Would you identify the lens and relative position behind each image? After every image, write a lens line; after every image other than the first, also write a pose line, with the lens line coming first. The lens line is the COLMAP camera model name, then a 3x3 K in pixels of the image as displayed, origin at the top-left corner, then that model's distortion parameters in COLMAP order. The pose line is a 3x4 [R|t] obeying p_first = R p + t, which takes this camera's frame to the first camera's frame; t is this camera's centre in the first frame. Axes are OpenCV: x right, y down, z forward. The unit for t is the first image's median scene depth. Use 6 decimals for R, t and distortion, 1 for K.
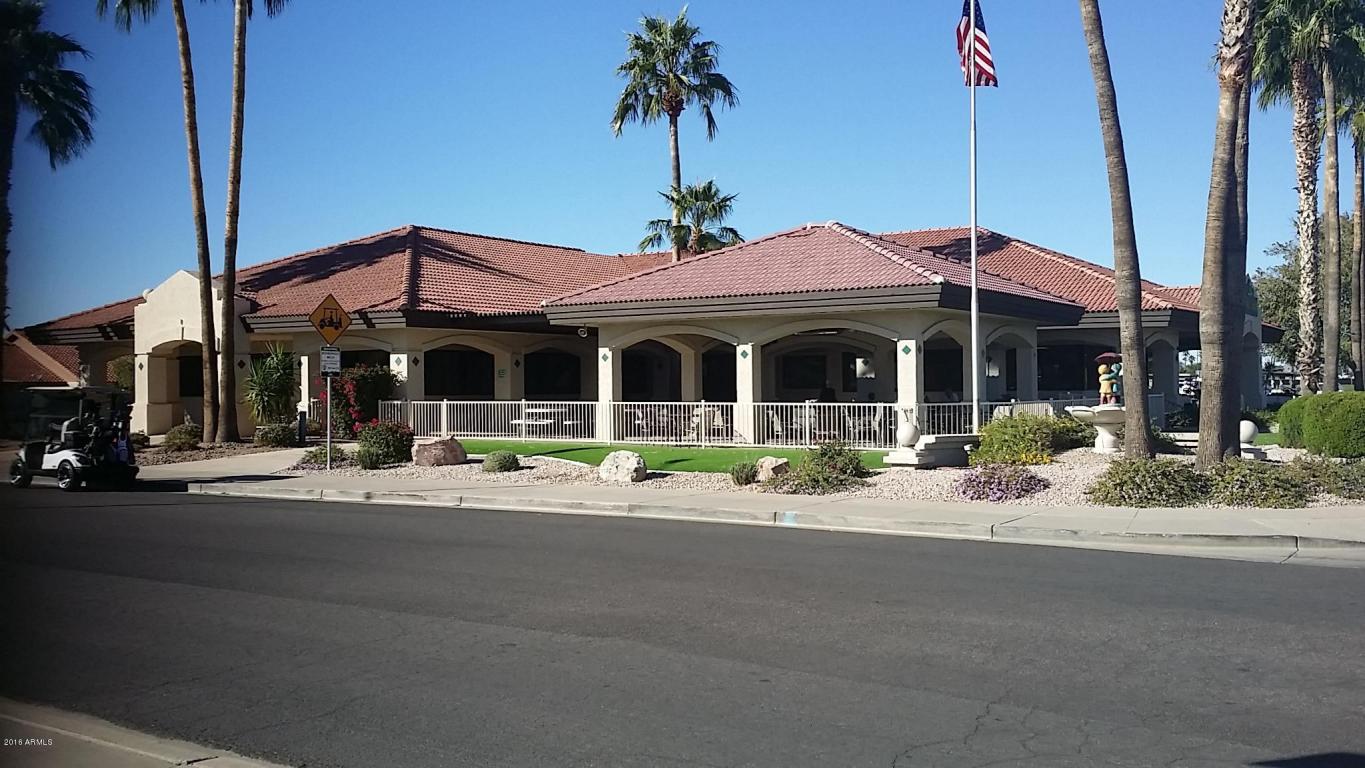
lens RADIAL K [[1186.4, 0, 682.5], [0, 1186.4, 384.0], [0, 0, 1]] dist [0.060141, -0.001687]
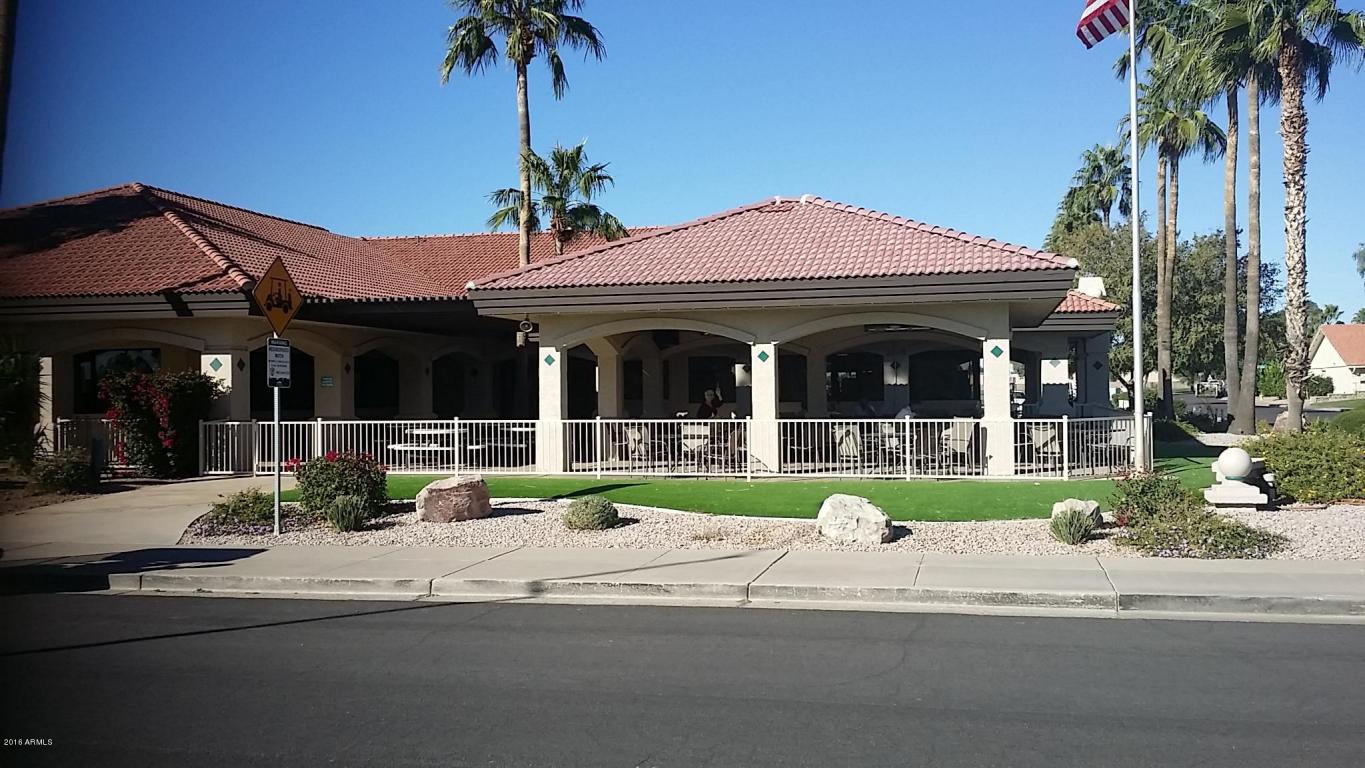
lens RADIAL K [[1212.8, 0, 682.5], [0, 1212.8, 384.0], [0, 0, 1]] dist [0.056762, -0.006018]
pose [[0.945286, -0.001334, 0.326240, -0.238688], [0.003786, 0.999969, -0.006883, -0.001681], [-0.326221, 0.007742, 0.945262, 0.249272]]
